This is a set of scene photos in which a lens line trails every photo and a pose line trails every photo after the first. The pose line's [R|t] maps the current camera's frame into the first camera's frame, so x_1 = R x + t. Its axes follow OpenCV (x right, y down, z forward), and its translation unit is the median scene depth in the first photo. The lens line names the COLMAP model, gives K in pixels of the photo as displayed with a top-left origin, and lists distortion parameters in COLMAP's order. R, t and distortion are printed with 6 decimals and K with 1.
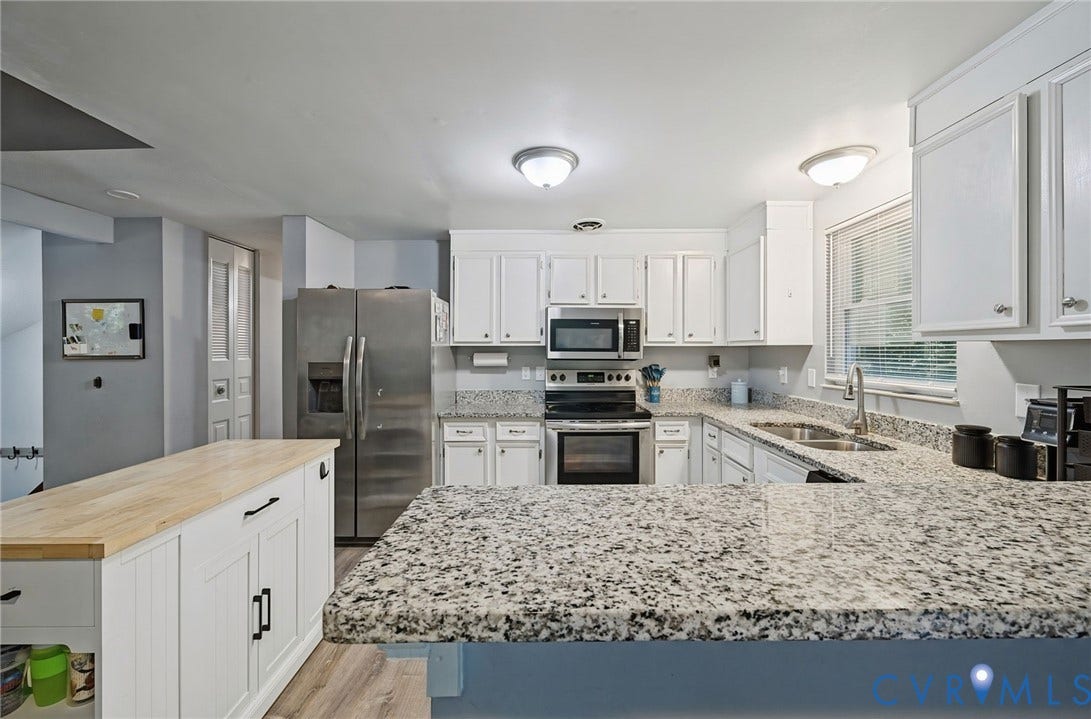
lens RADIAL K [[437.4, 0, 547.7], [0, 437.4, 349.8], [0, 0, 1]] dist [-0.007380, 0.003721]
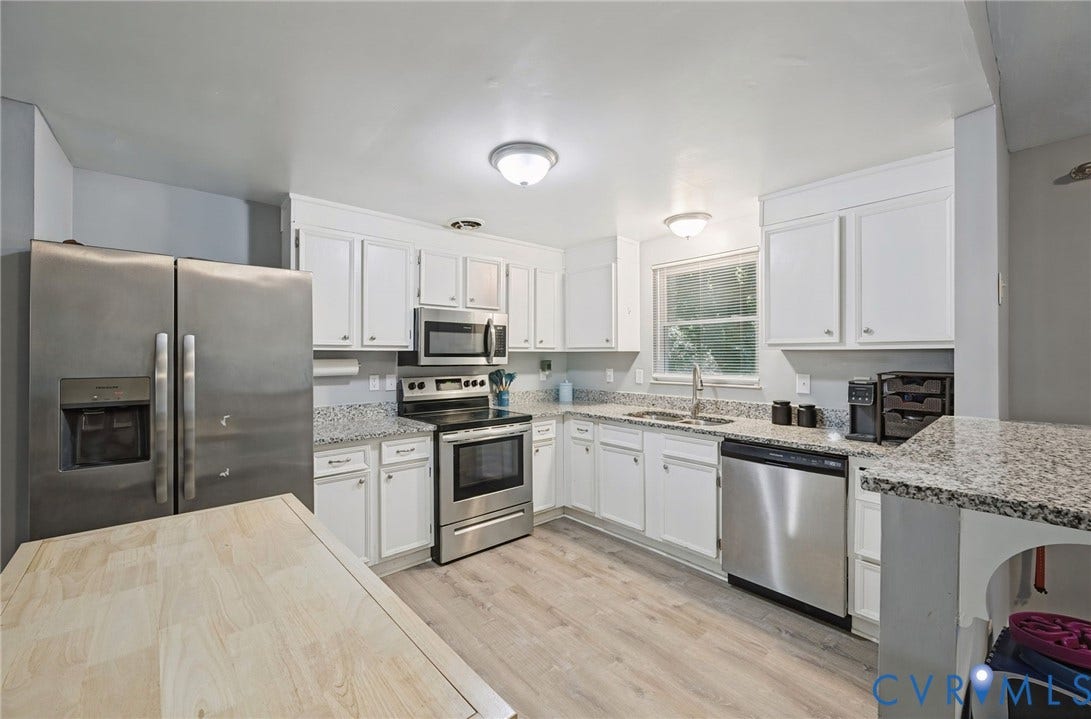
lens RADIAL K [[437.4, 0, 547.0], [0, 437.4, 355.4], [0, 0, 1]] dist [-0.007380, 0.003721]
pose [[0.751636, -0.000066, 0.659578, -0.422473], [0.000421, 1.000000, -0.000379, 0.000634], [-0.659578, 0.000563, 0.751636, 0.176458]]
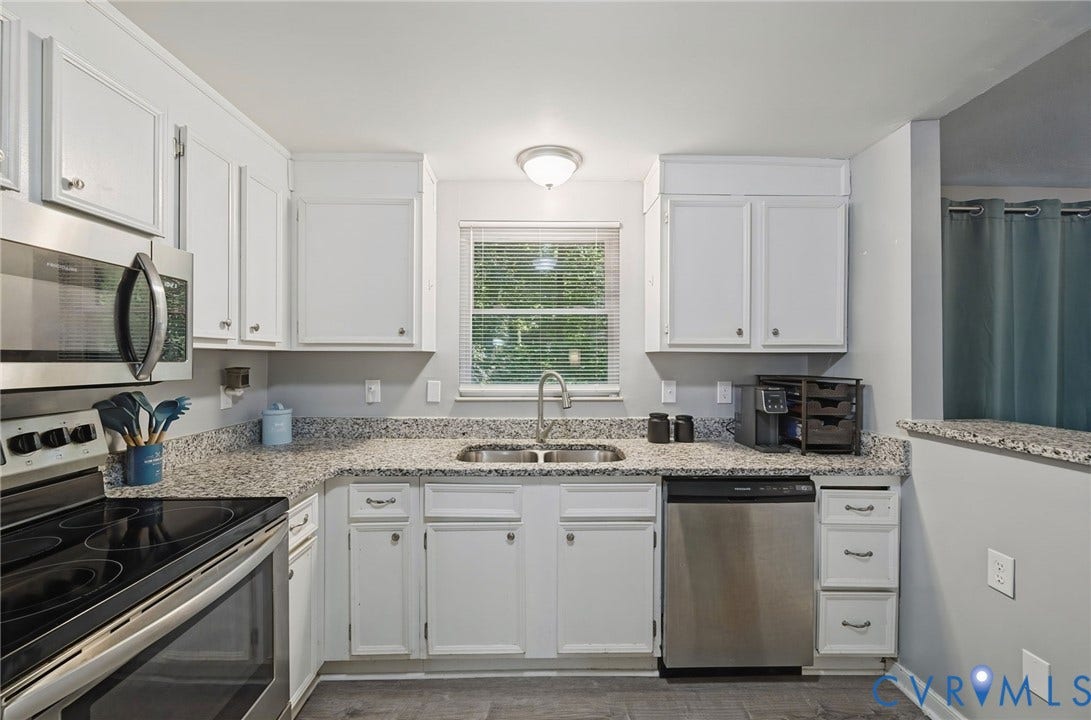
lens RADIAL K [[437.4, 0, 545.5], [0, 437.4, 358.1], [0, 0, 1]] dist [-0.007380, 0.003721]
pose [[-0.022830, 0.001292, 0.999739, -0.208910], [-0.001964, 0.999997, -0.001337, 0.001094], [-0.999737, -0.001994, -0.022828, 0.729096]]
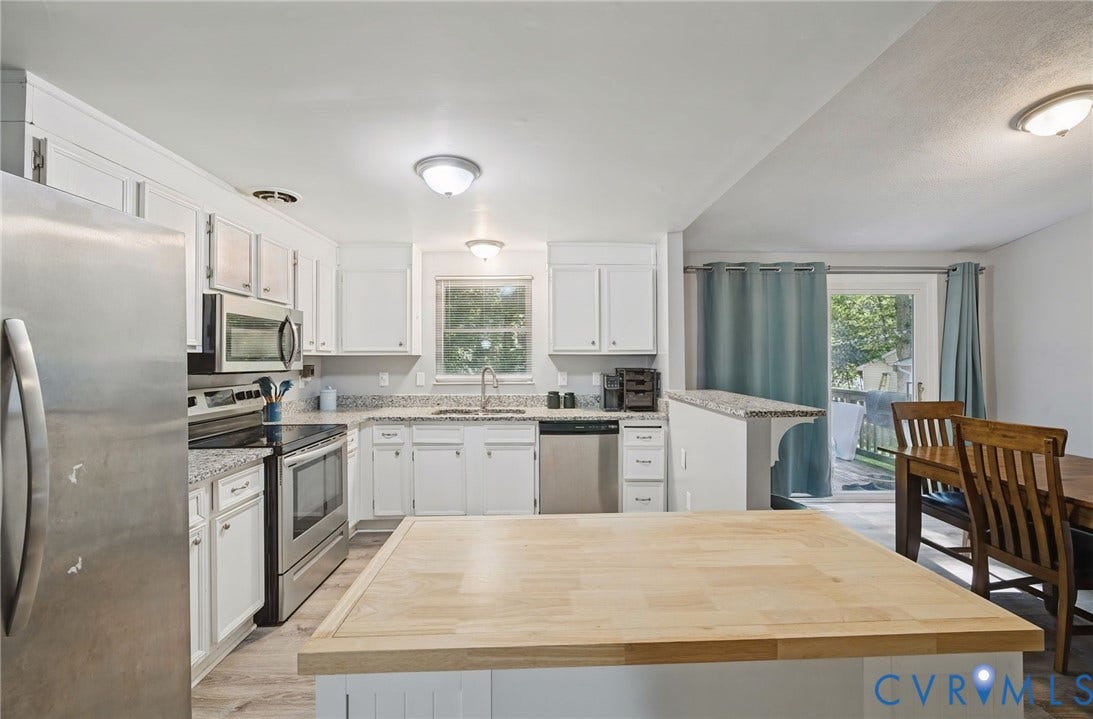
lens RADIAL K [[438.2, 0, 546.5], [0, 438.2, 354.5], [0, 0, 1]] dist [-0.007380, 0.003721]
pose [[-0.017681, 0.011545, 0.999777, -0.711140], [0.004585, 0.999924, -0.011465, 0.003216], [-0.999833, 0.004381, -0.017733, 0.565140]]
